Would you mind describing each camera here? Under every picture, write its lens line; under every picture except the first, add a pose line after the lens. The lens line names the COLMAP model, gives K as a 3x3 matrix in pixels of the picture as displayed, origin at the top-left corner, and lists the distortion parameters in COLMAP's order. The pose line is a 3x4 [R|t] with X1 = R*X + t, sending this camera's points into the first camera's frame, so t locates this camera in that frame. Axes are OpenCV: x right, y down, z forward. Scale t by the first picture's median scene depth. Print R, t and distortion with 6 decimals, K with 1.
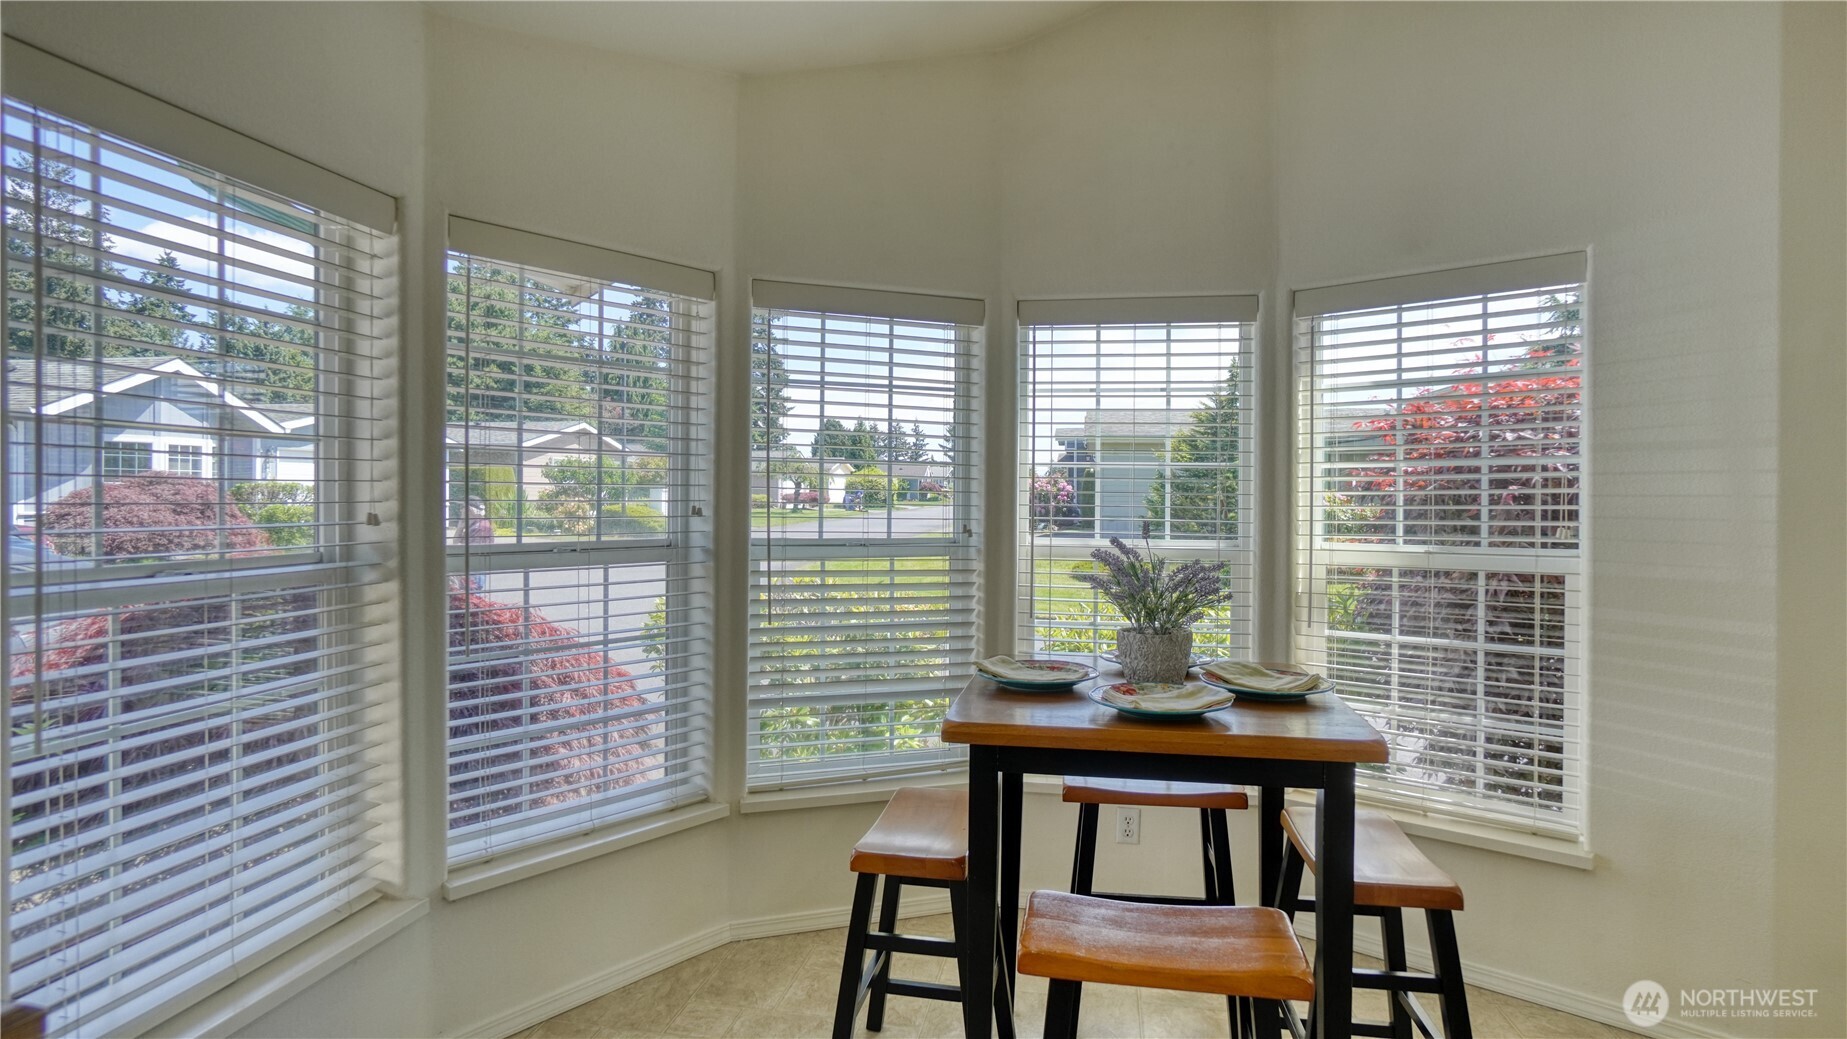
lens RADIAL K [[938.5, 0, 922.1], [0, 938.5, 507.7], [0, 0, 1]] dist [-0.023032, 0.002470]
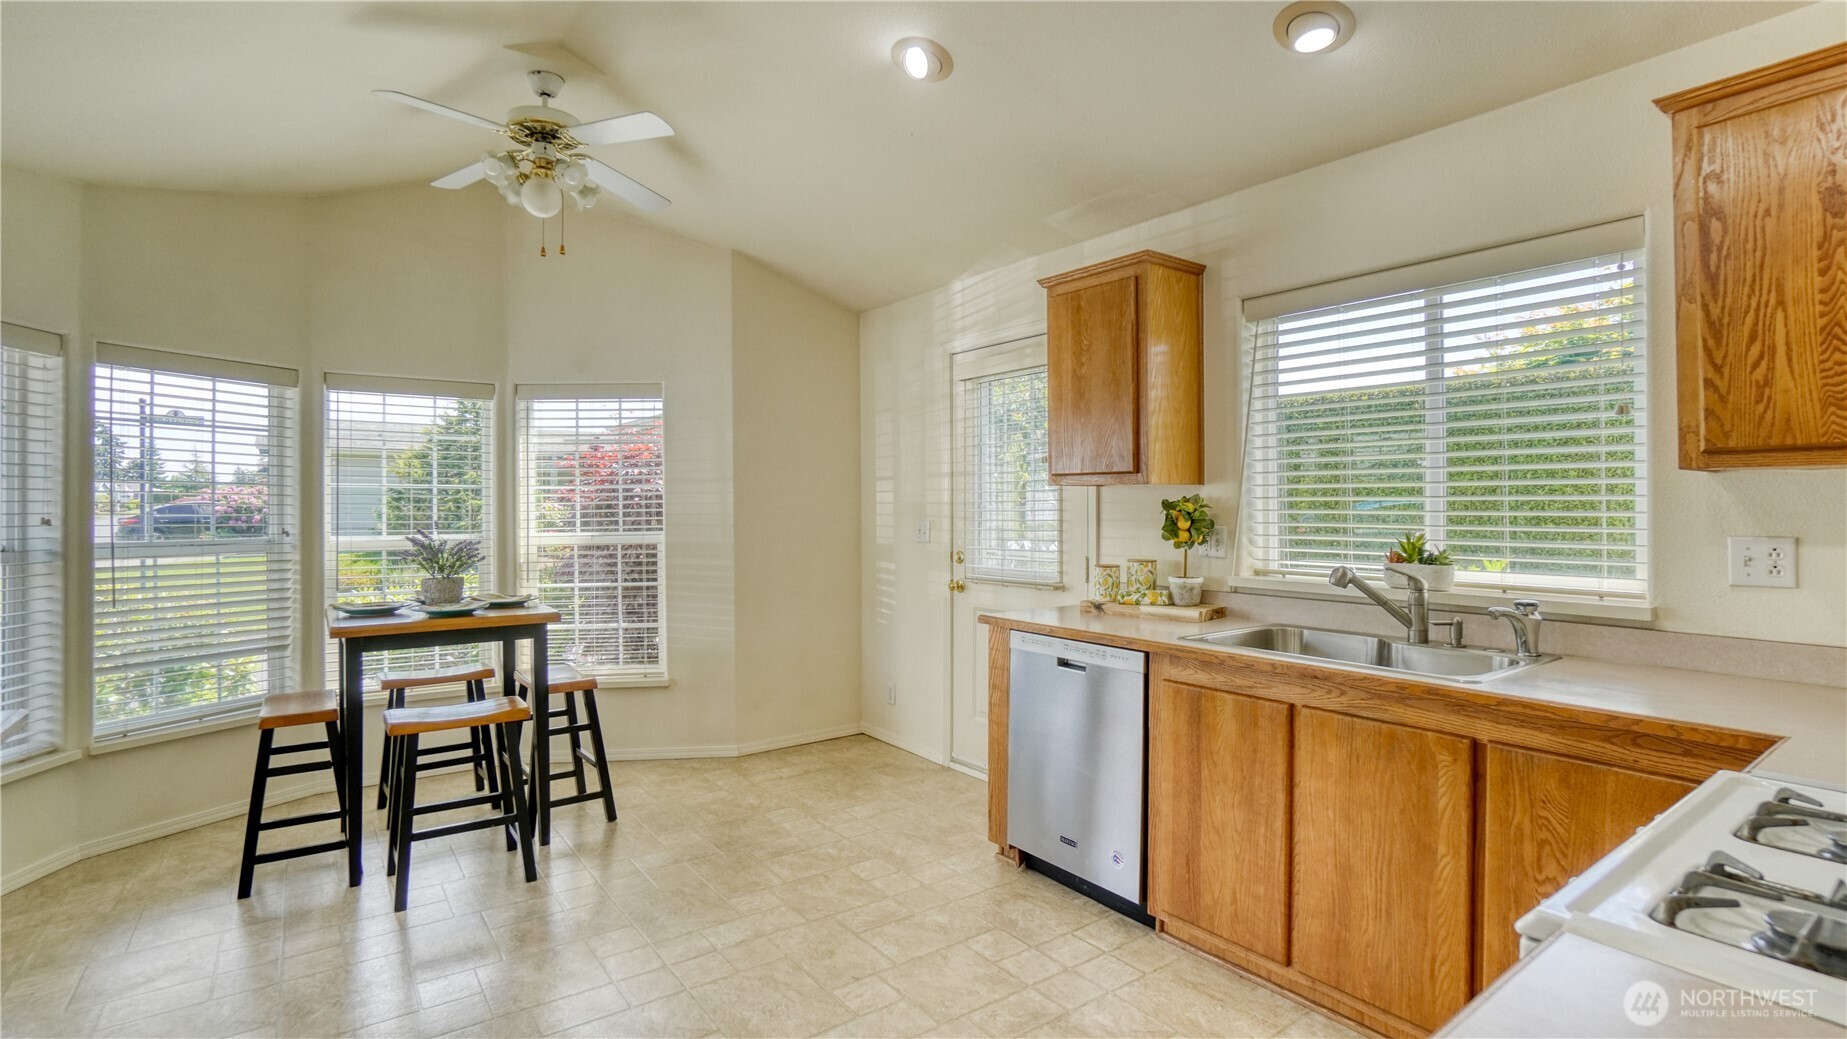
lens RADIAL K [[902.4, 0, 918.6], [0, 902.4, 504.1], [0, 0, 1]] dist [-0.028691, 0.008770]
pose [[0.697692, -0.008434, 0.716348, -0.270954], [0.018481, 0.999810, -0.006228, 0.008411], [-0.716159, 0.017584, 0.697715, -0.681803]]
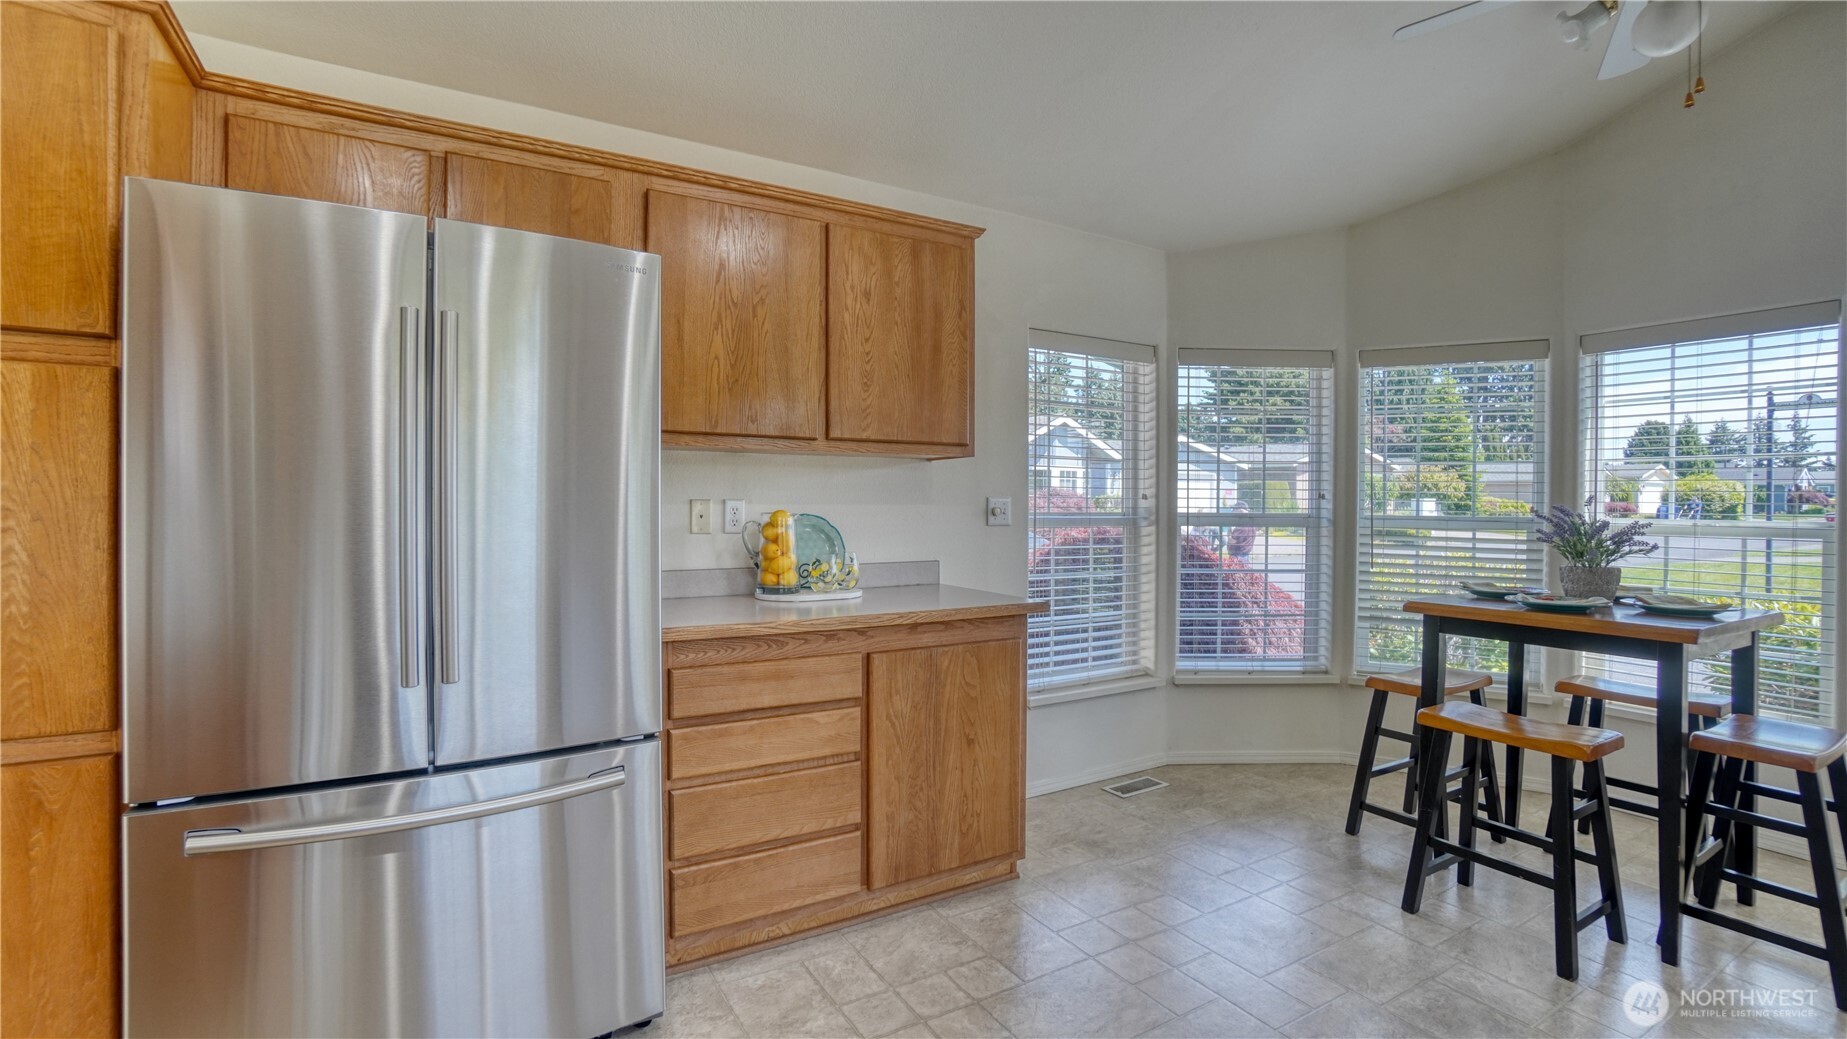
lens RADIAL K [[824.0, 0, 920.5], [0, 824.0, 512.5], [0, 0, 1]] dist [-0.060867, 0.019480]
pose [[0.660881, 0.006030, -0.750466, 0.366453], [-0.010662, 0.999942, -0.001356, 0.042378], [0.750415, 0.008898, 0.660908, -0.479190]]
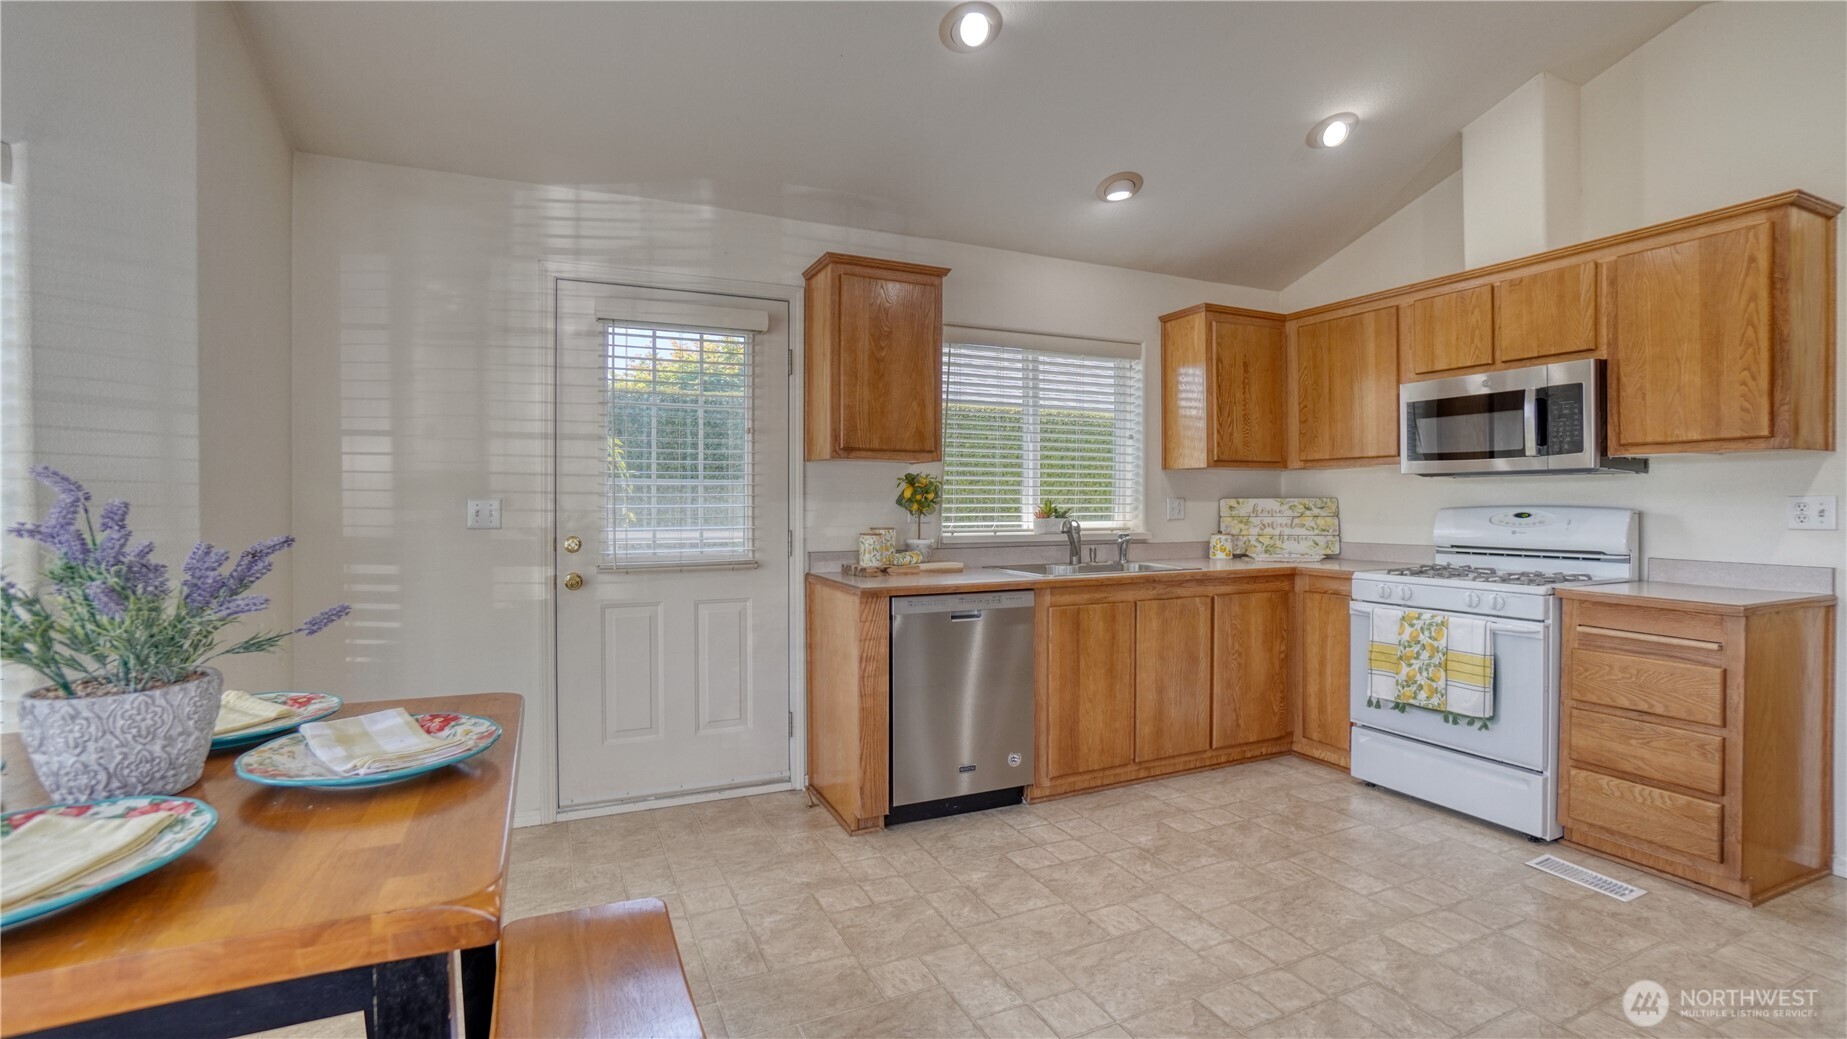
lens RADIAL K [[824.0, 0, 907.1], [0, 824.0, 506.4], [0, 0, 1]] dist [-0.060867, 0.019480]
pose [[-0.569702, -0.008163, 0.821811, -0.255213], [0.011077, 0.999784, 0.017610, 0.027125], [-0.821777, 0.019135, -0.569488, 0.645428]]
